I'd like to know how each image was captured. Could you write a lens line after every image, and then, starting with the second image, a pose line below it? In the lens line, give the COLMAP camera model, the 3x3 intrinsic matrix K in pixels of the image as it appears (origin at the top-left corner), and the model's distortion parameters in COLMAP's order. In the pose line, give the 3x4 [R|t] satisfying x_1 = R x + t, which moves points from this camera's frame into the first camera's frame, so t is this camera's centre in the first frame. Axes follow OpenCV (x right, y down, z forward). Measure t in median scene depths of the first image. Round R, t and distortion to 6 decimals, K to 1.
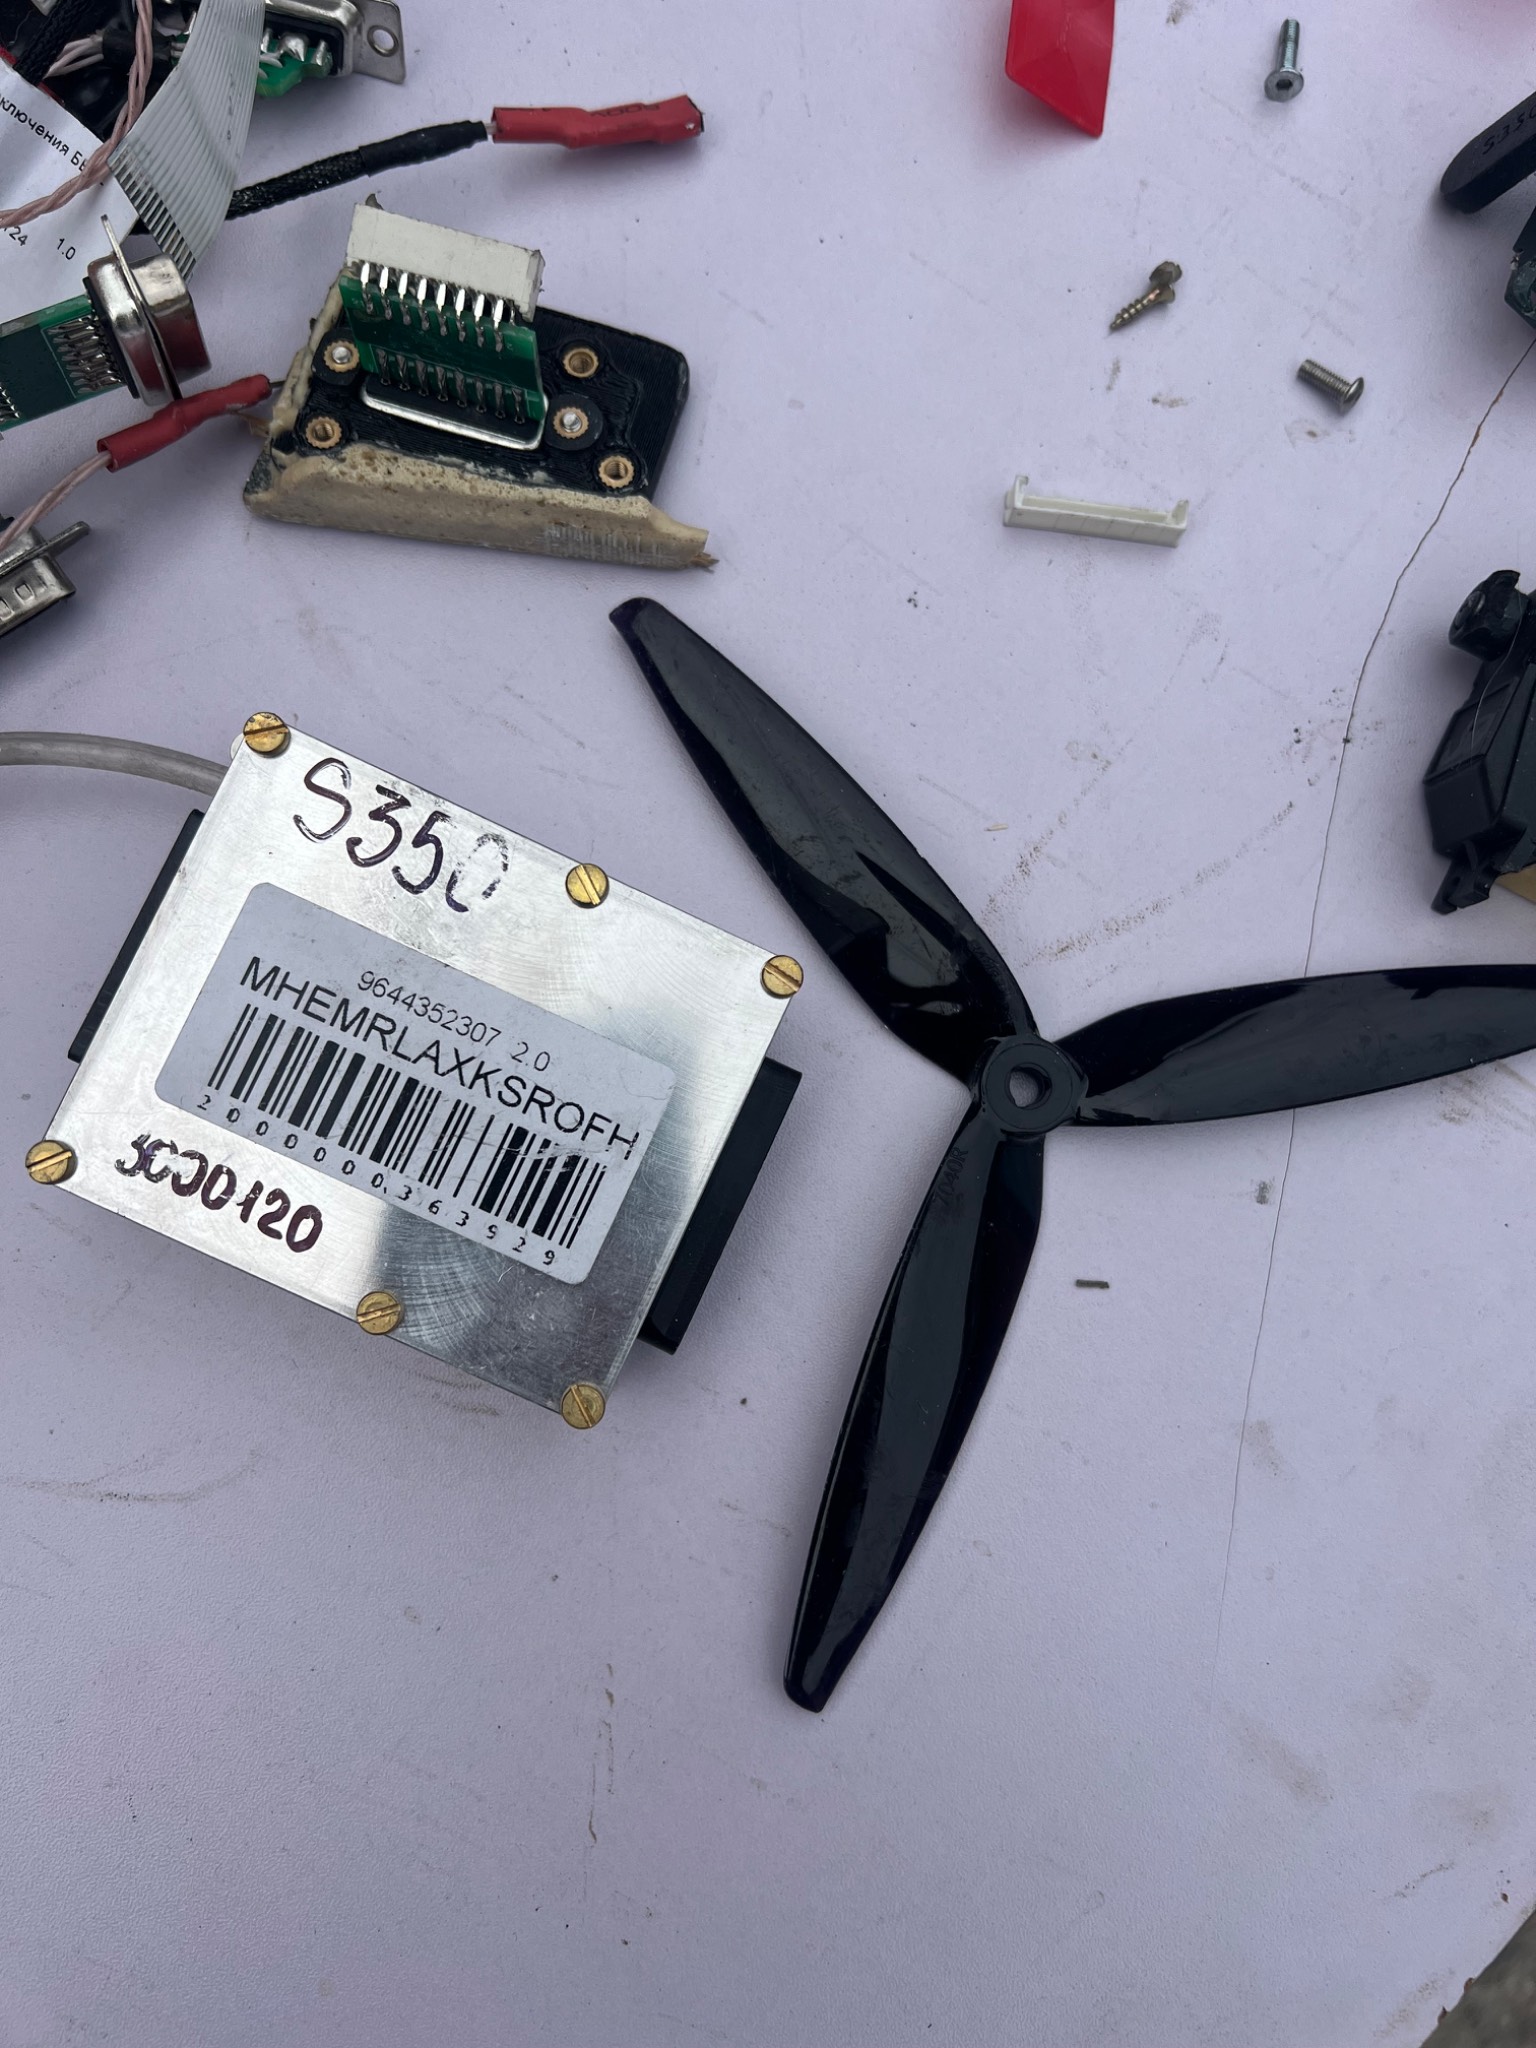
lens RADIAL K [[1574.3, 0, 768.0], [0, 1574.3, 1024.0], [0, 0, 1]] dist [0.051596, -0.086011]
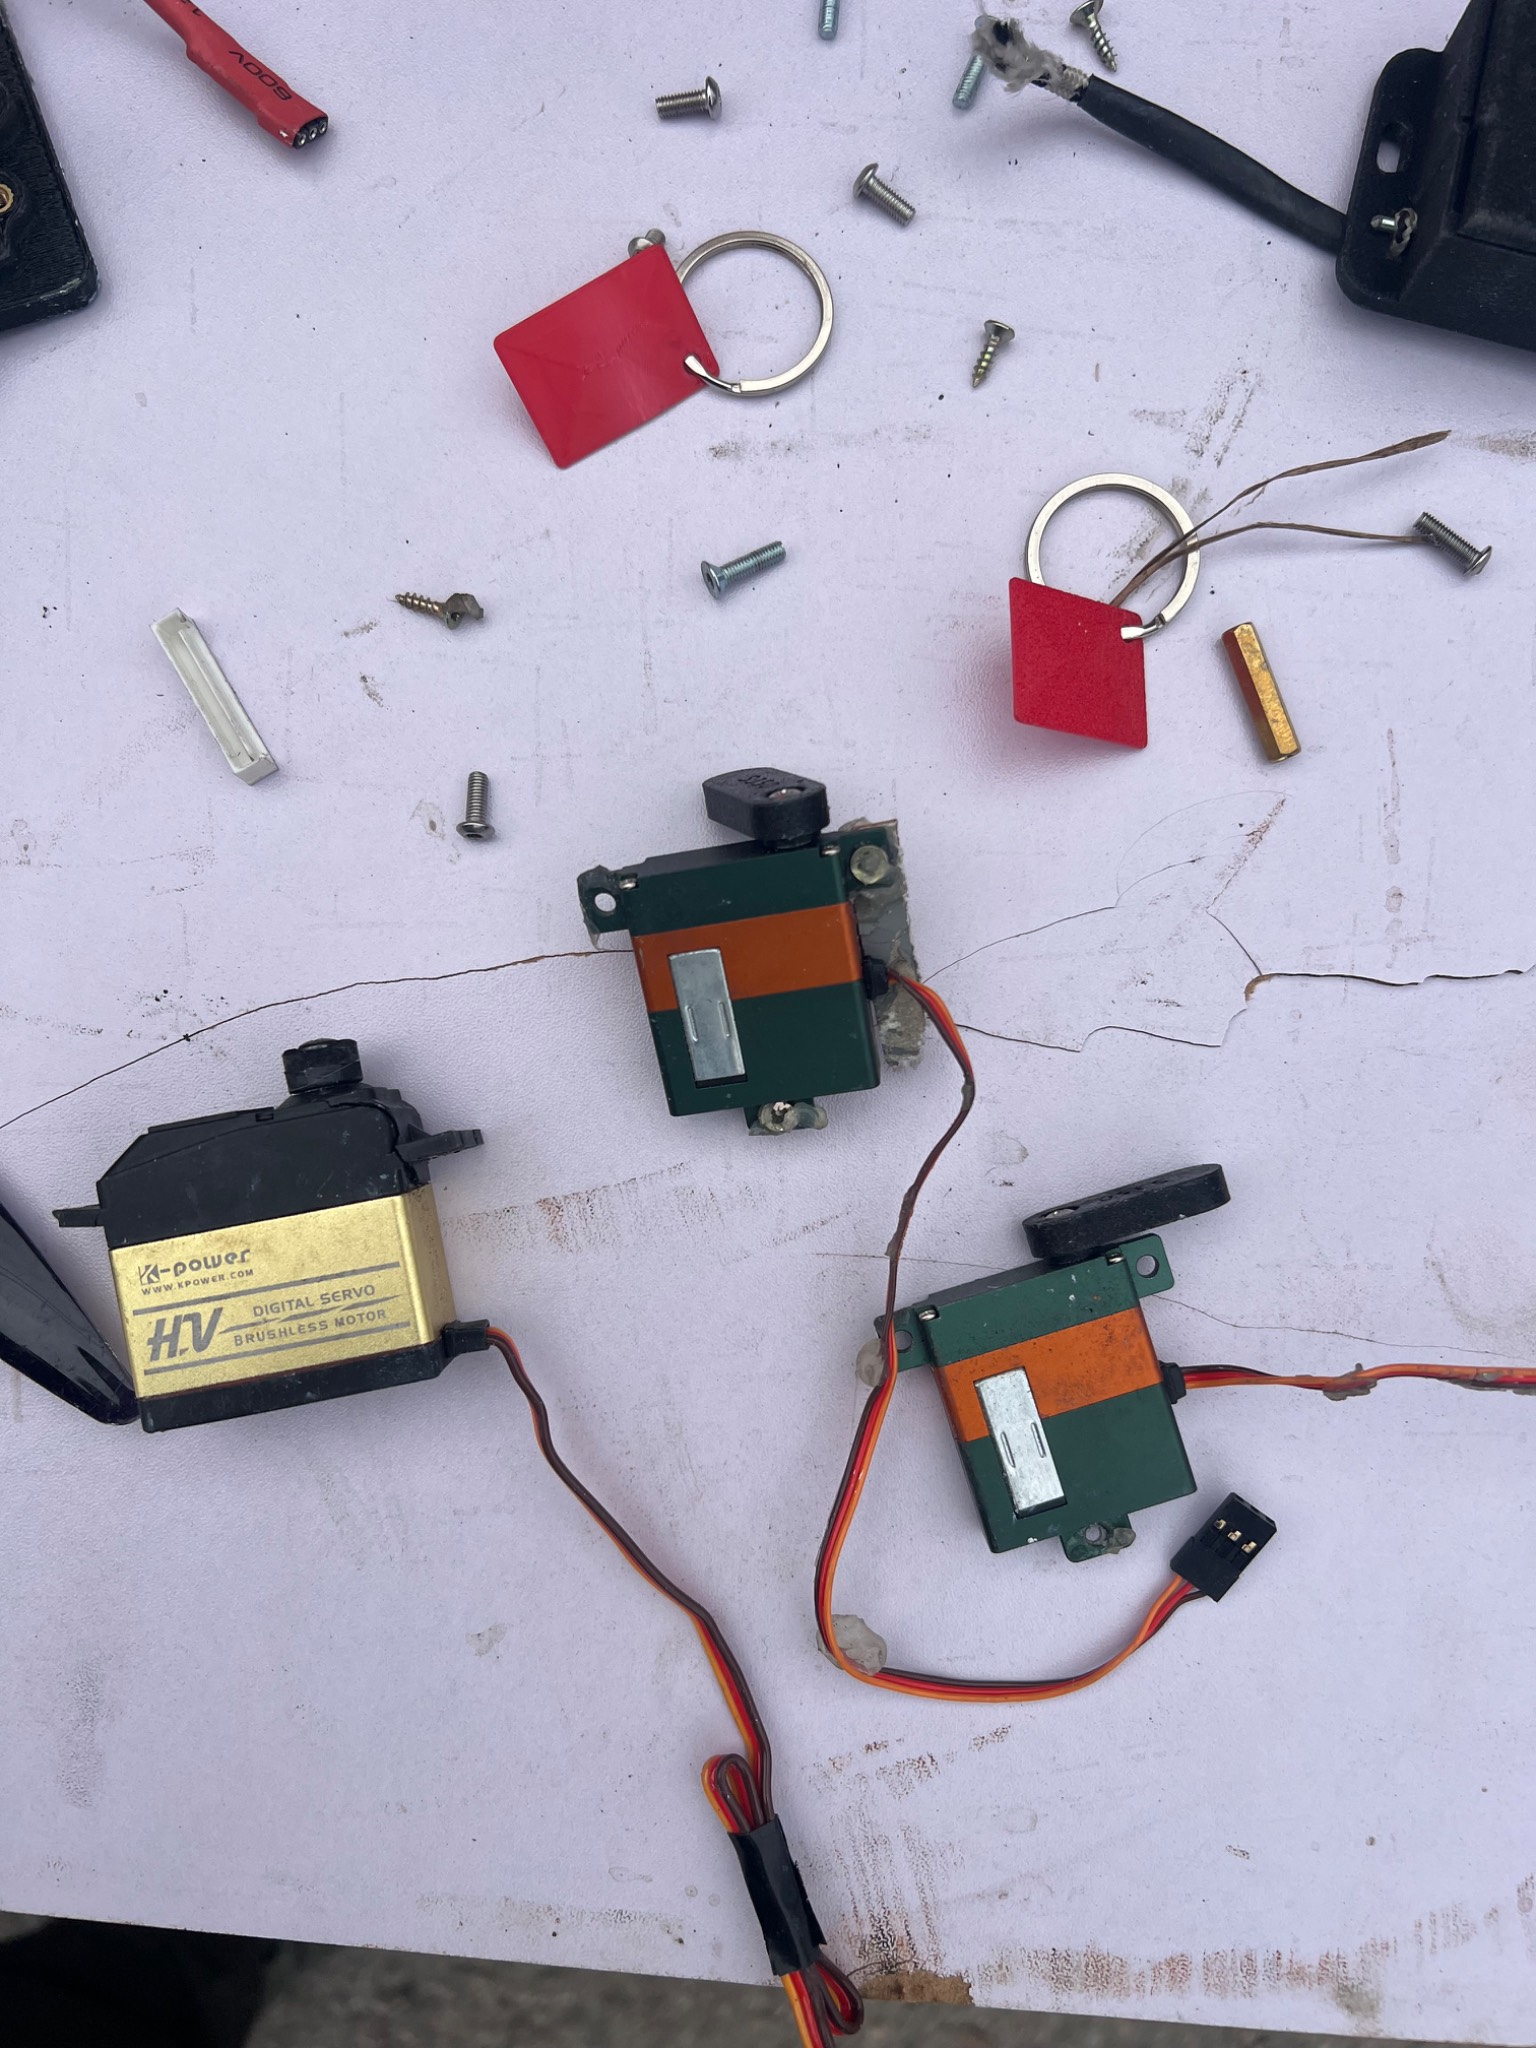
lens RADIAL K [[1574.3, 0, 768.0], [0, 1574.3, 1024.0], [0, 0, 1]] dist [0.051596, -0.086011]
pose [[0.604512, 0.793945, -0.064943, 0.749831], [-0.790169, 0.607974, 0.077465, -0.639678], [0.100987, 0.004487, 0.994878, 0.059428]]
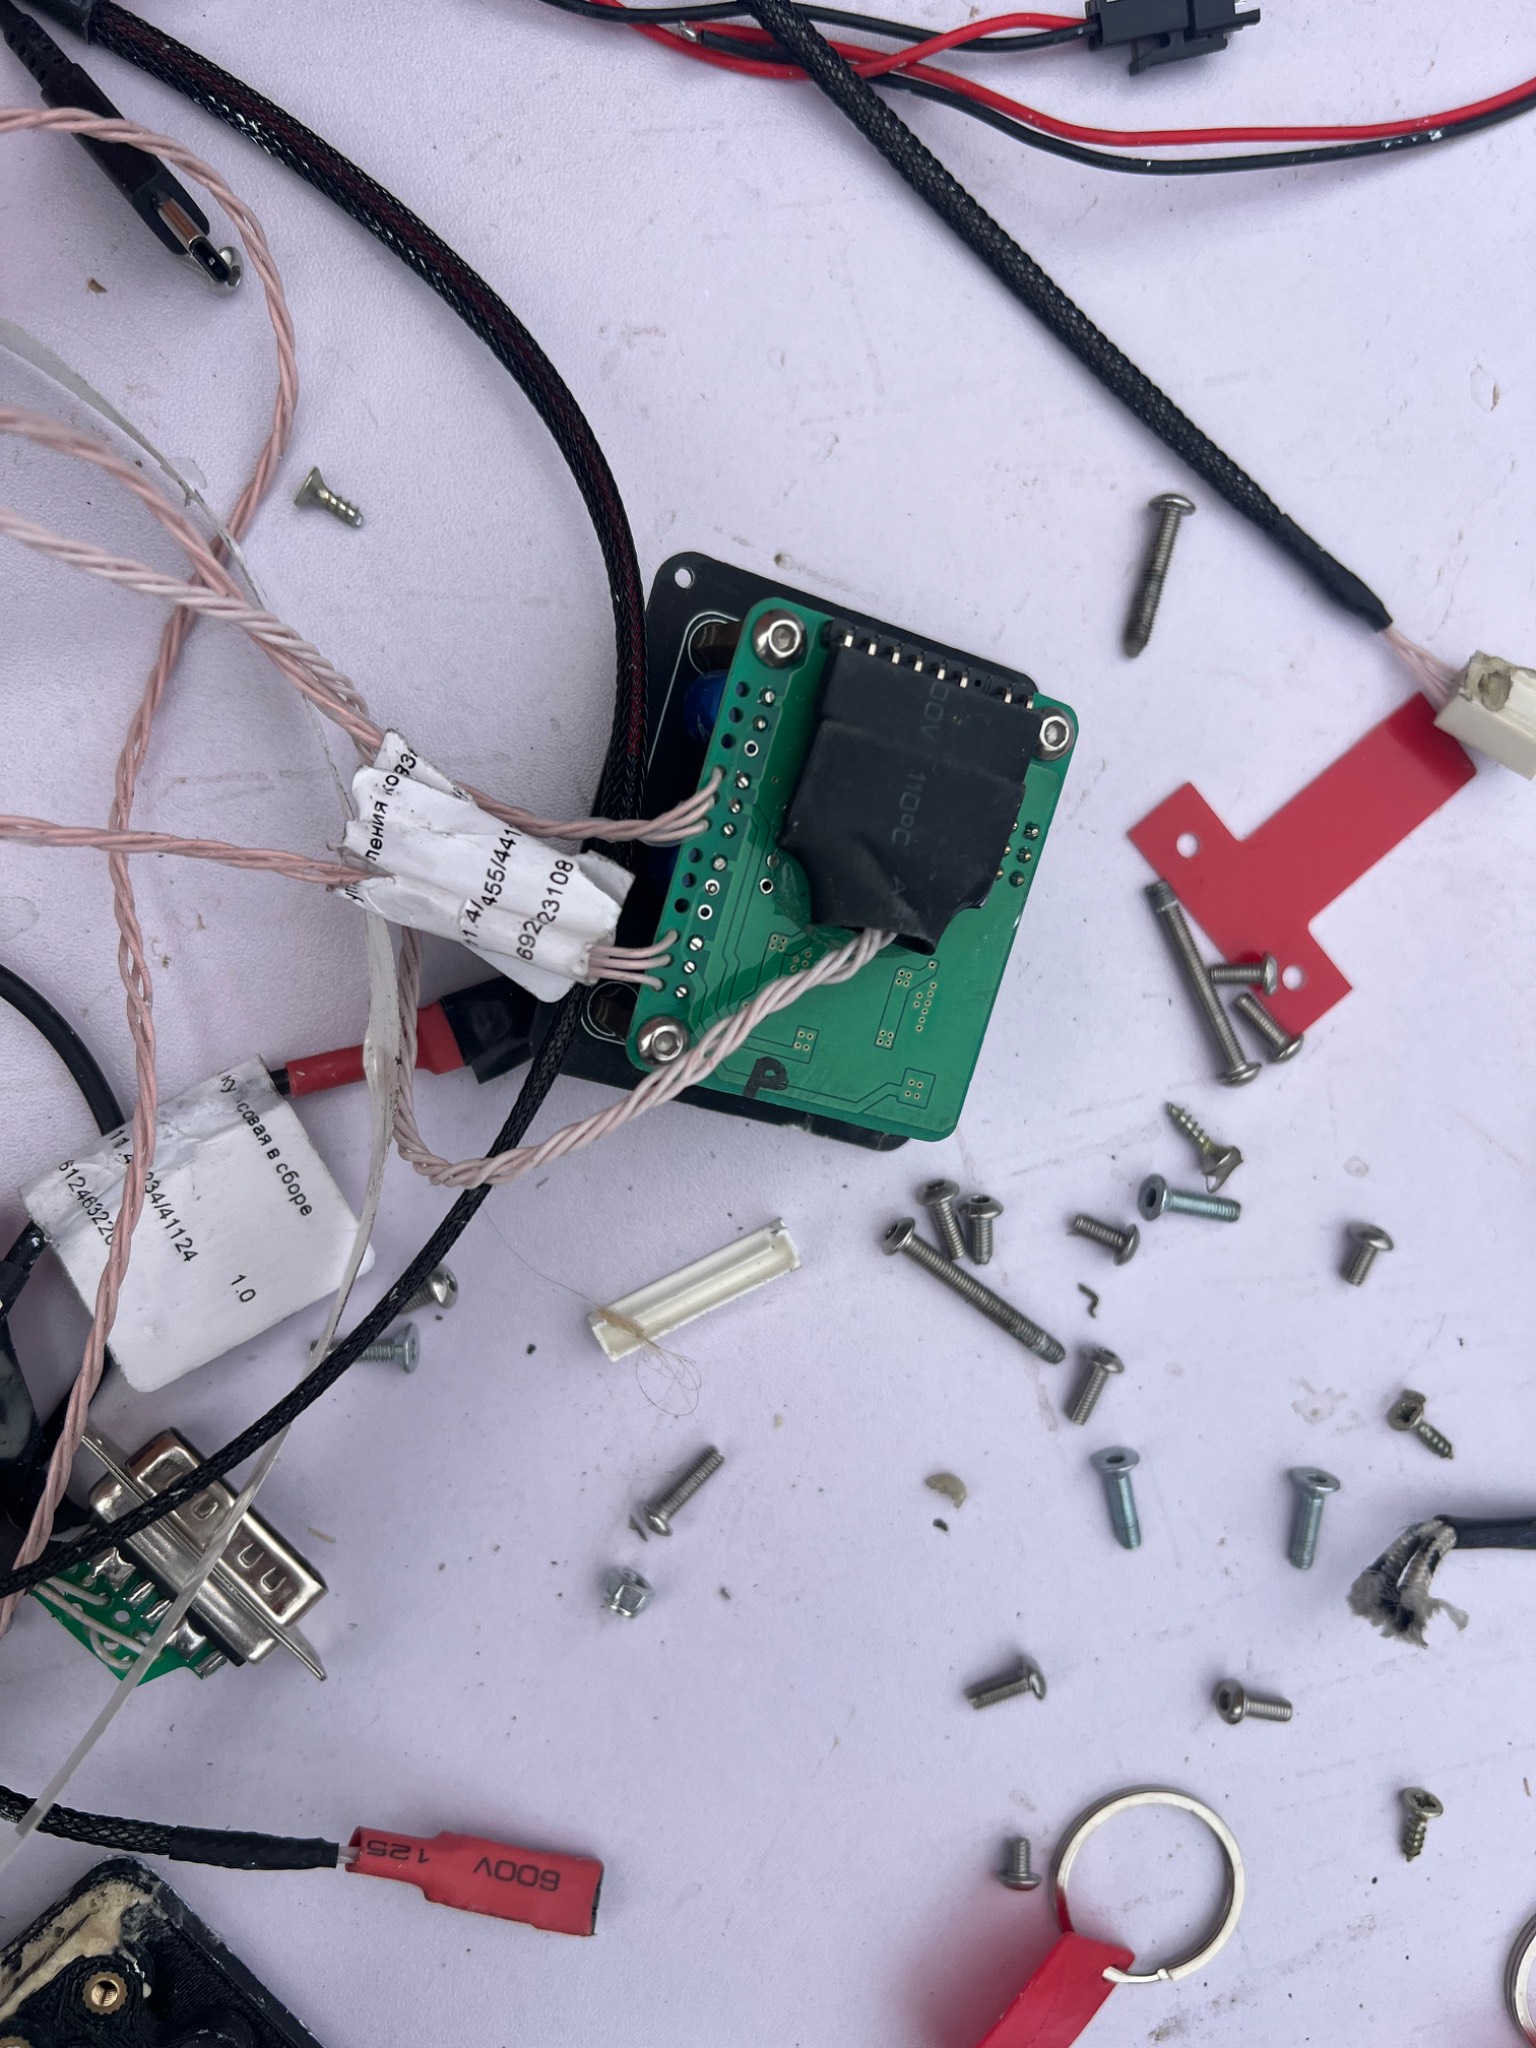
lens RADIAL K [[1574.3, 0, 768.0], [0, 1574.3, 1024.0], [0, 0, 1]] dist [0.051596, -0.086011]
pose [[0.828543, 0.550712, 0.101155, -0.359393], [-0.559412, 0.821899, 0.107428, -1.283008], [-0.023977, -0.145596, 0.989054, 0.312926]]
